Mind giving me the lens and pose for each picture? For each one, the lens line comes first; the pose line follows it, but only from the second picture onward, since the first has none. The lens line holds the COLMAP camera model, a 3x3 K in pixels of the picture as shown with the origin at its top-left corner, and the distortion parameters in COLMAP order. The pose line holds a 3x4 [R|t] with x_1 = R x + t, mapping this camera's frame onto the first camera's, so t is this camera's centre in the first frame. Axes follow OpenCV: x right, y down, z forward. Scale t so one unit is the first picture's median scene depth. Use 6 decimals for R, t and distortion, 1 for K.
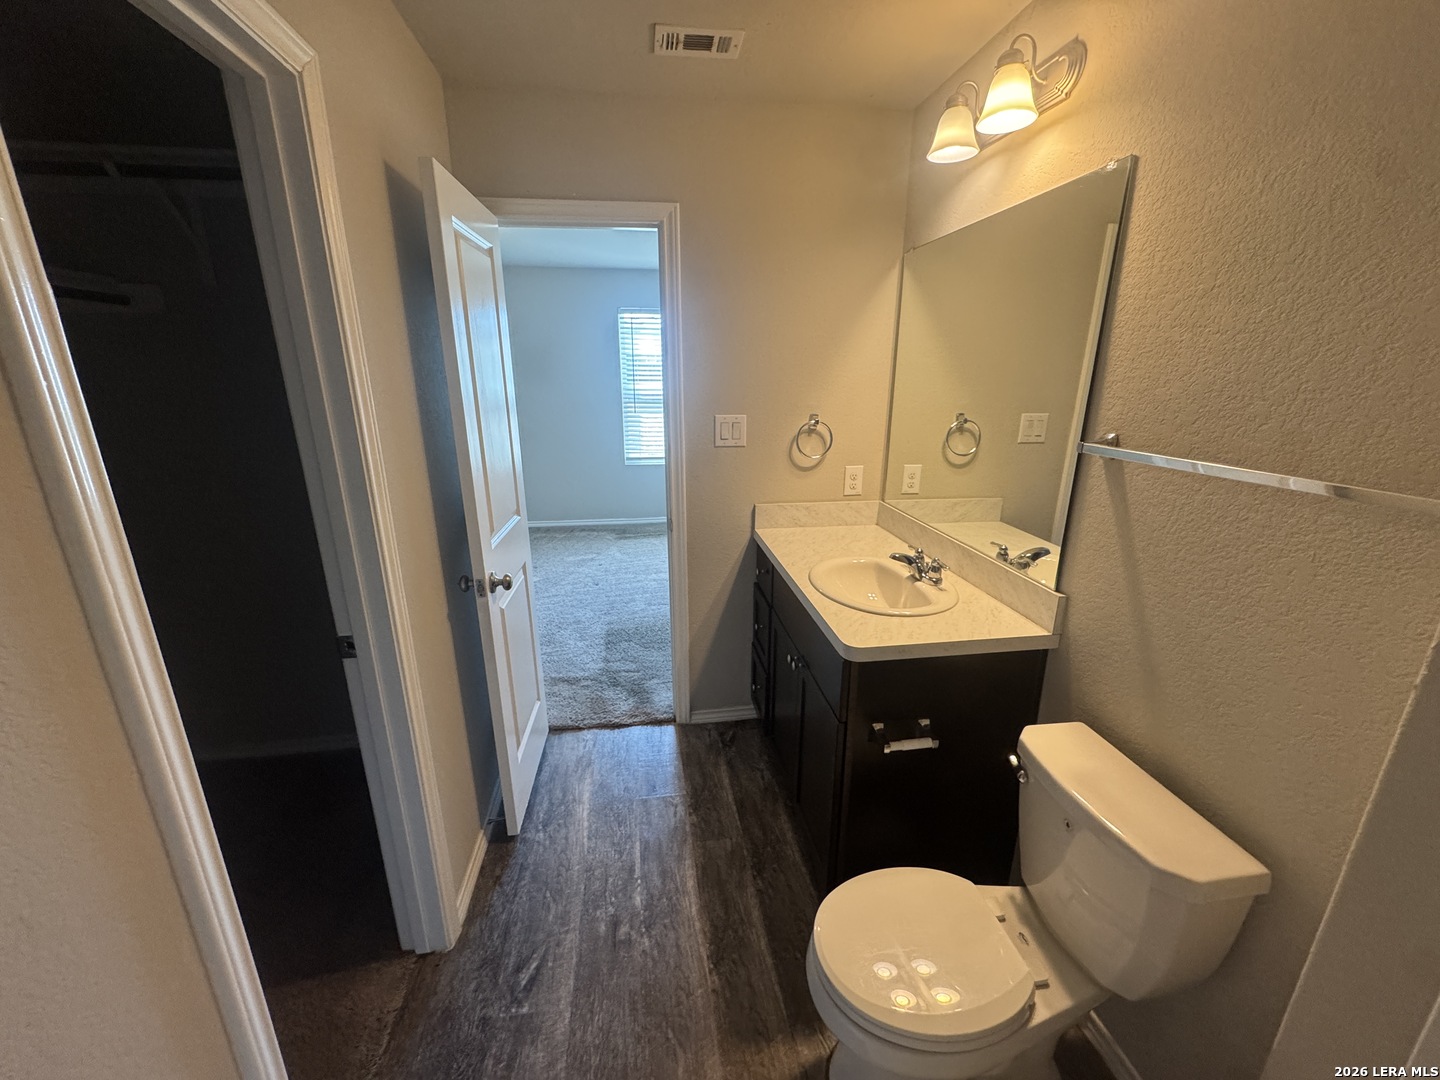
lens RADIAL K [[578.7, 0, 722.3], [0, 578.7, 539.8], [0, 0, 1]] dist [-0.003374, 0.000710]
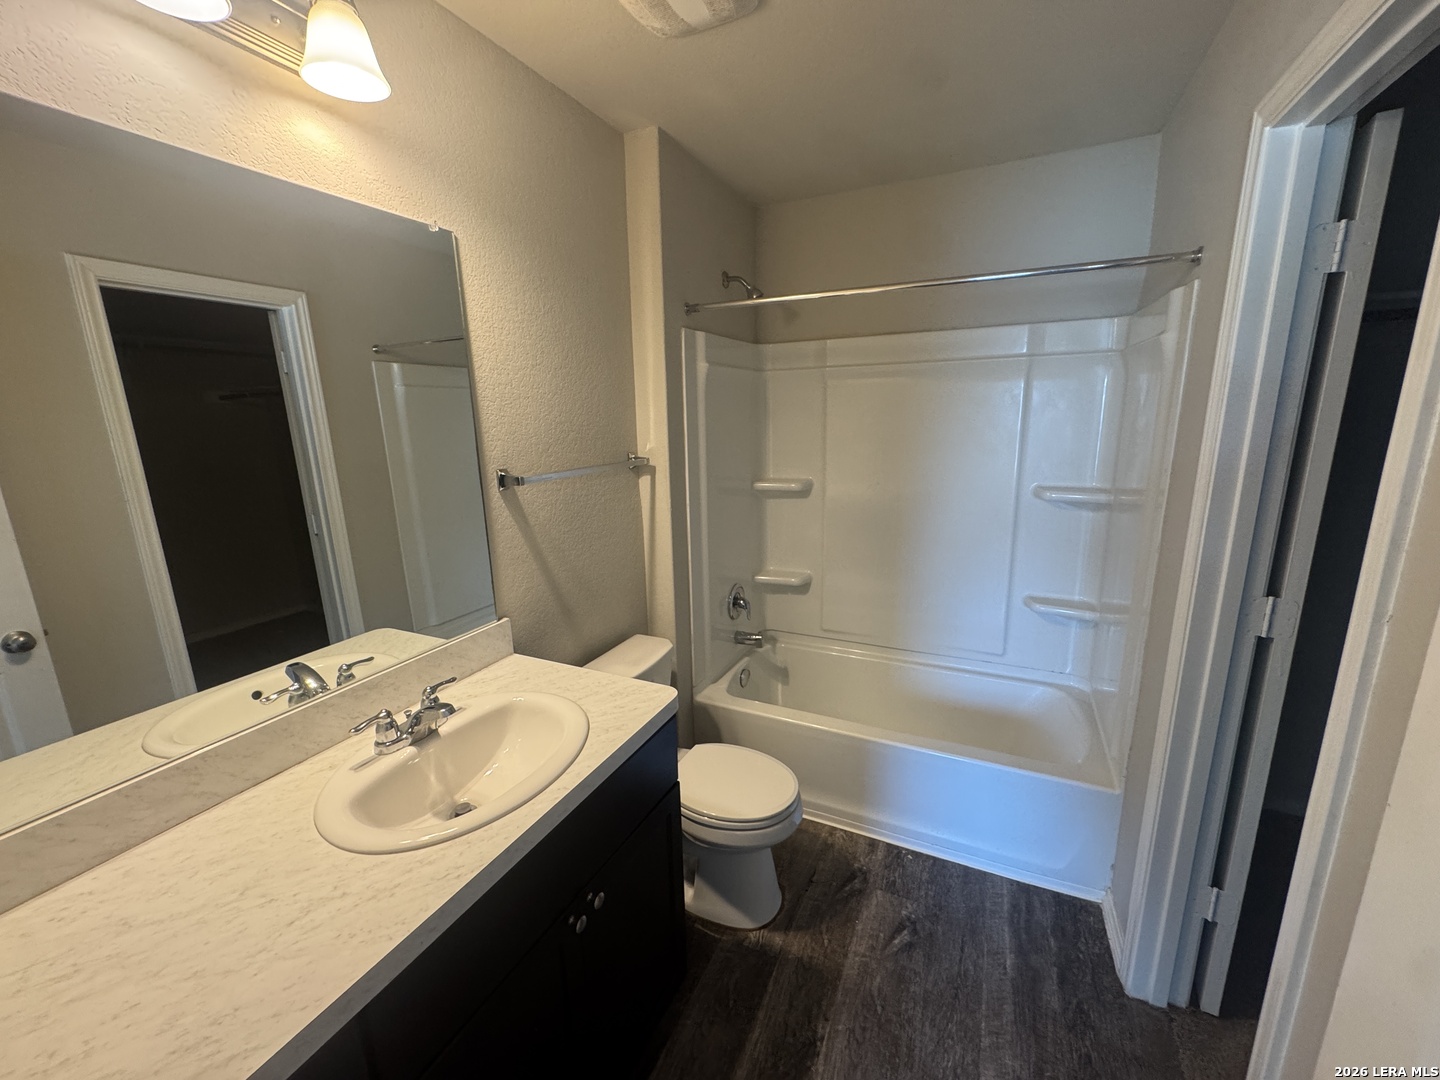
lens RADIAL K [[578.7, 0, 716.0], [0, 578.7, 540.7], [0, 0, 1]] dist [-0.003374, 0.000710]
pose [[-0.824446, -0.104599, 0.556190, -0.319417], [0.182273, 0.881330, 0.435930, -0.413066], [-0.535785, 0.460779, -0.707543, 1.397913]]
